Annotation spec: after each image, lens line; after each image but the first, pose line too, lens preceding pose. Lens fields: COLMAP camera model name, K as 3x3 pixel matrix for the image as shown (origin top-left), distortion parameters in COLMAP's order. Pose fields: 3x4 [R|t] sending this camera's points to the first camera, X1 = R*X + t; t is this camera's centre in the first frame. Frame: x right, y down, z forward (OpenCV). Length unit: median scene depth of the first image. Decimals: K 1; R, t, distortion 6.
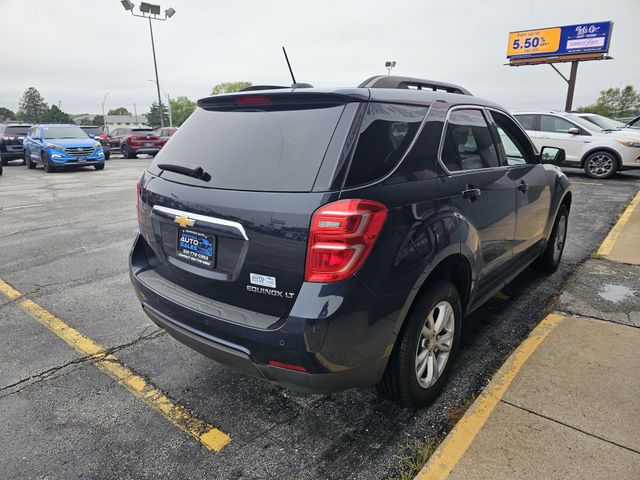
lens RADIAL K [[434.9, 0, 316.3], [0, 434.9, 243.1], [0, 0, 1]] dist [0.054392, -0.054781]
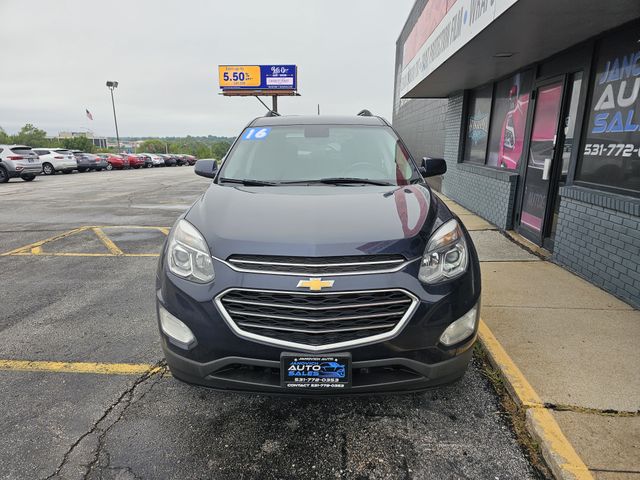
lens RADIAL K [[431.1, 0, 319.7], [0, 431.1, 243.0], [0, 0, 1]] dist [0.050541, -0.041528]
pose [[0.813520, -0.127505, 0.567387, -0.588042], [0.155409, 0.987850, -0.000833, 0.033596], [-0.560387, 0.088854, 0.823451, 0.002873]]
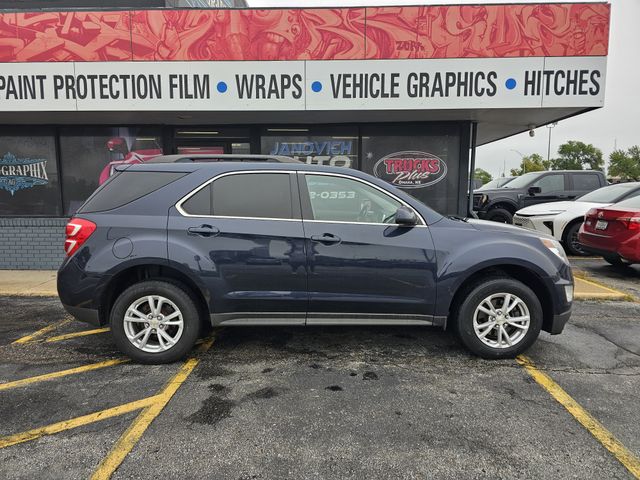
lens RADIAL K [[416.6, 0, 315.7], [0, 416.6, 240.7], [0, 0, 1]] dist [0.057293, -0.049746]
pose [[-0.609095, -0.091574, 0.787793, -0.844904], [0.224678, 0.932696, 0.282132, -0.434802], [-0.760607, 0.348845, -0.547526, 1.628600]]
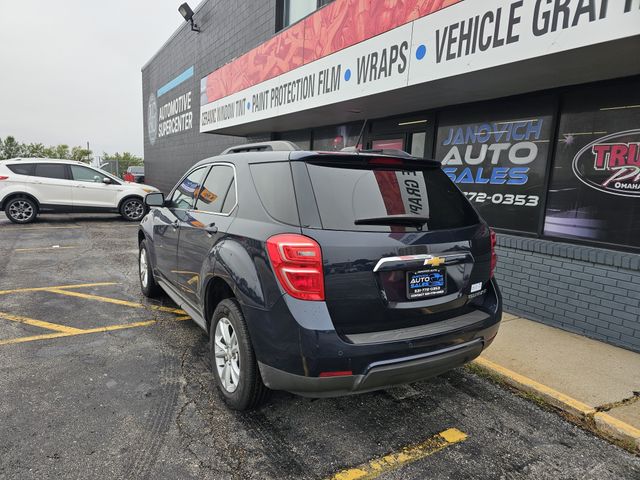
lens RADIAL K [[425.1, 0, 317.5], [0, 425.1, 242.9], [0, 0, 1]] dist [0.055878, -0.050776]
pose [[0.330056, -0.125799, 0.935541, -0.856019], [0.220330, 0.973972, 0.053234, -0.132649], [-0.917887, 0.188558, 0.349183, 0.507393]]
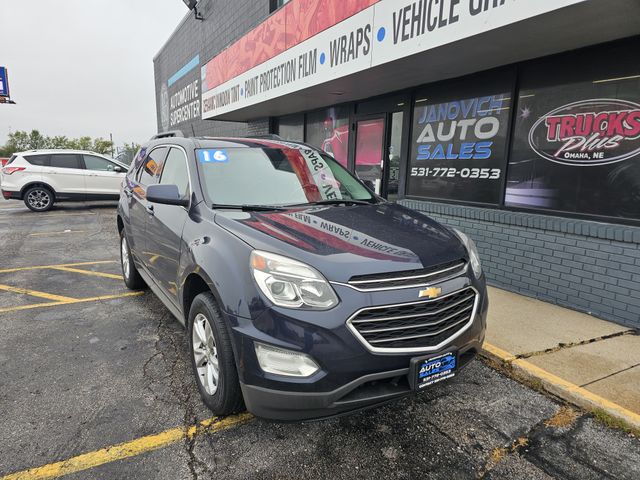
lens RADIAL K [[422.9, 0, 318.7], [0, 422.9, 243.9], [0, 0, 1]] dist [0.062673, -0.055657]
pose [[0.369940, -0.167353, 0.913858, -0.895876], [0.243455, 0.966732, 0.078483, -0.069651], [-0.896590, 0.193449, 0.398376, 0.340410]]
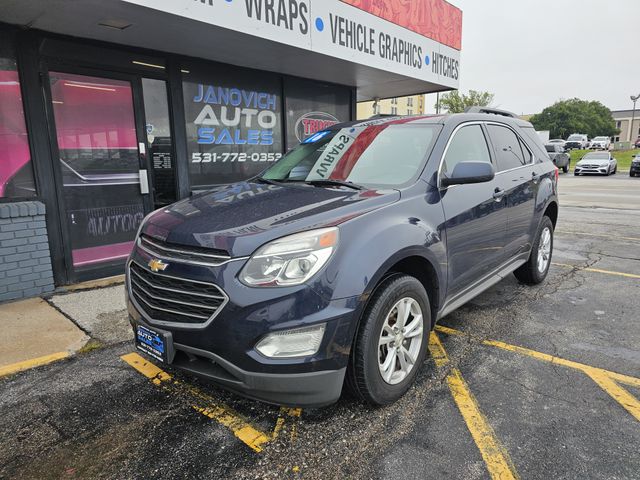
lens RADIAL K [[425.1, 0, 317.5], [0, 425.1, 242.9], [0, 0, 1]] dist [0.055878, -0.050776]
pose [[-0.999212, 0.008137, 0.038845, 0.405449], [0.025065, 0.888251, 0.458674, -0.538984], [-0.030771, 0.459287, -0.887755, 2.092167]]
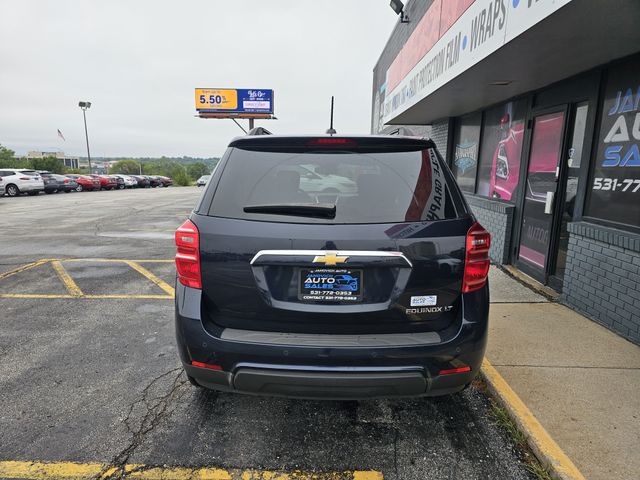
lens RADIAL K [[430.6, 0, 317.7], [0, 430.6, 239.0], [0, 0, 1]] dist [0.054697, -0.047629]
pose [[0.782768, -0.092653, 0.615377, -0.529794], [0.156086, 0.986476, -0.050016, -0.029713], [-0.602421, 0.135203, 0.786644, 0.143552]]
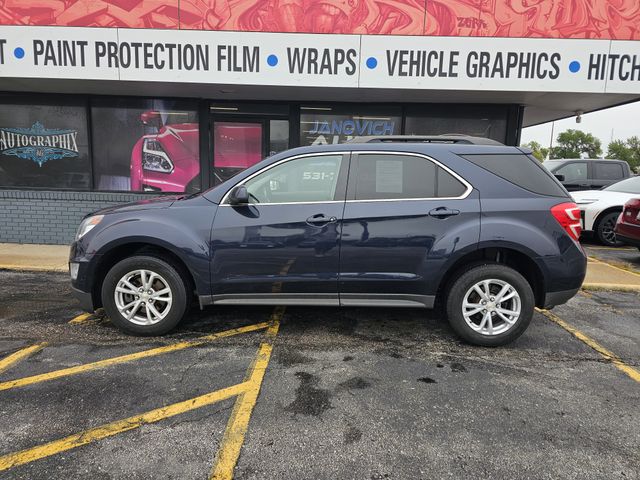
lens RADIAL K [[416.9, 0, 316.8], [0, 416.9, 236.3], [0, 0, 1]] dist [0.052591, -0.042126]
pose [[-0.616370, -0.136505, 0.775535, -0.688789], [0.193388, 0.928459, 0.317120, -0.467814], [-0.763341, 0.345443, -0.545876, 1.752194]]
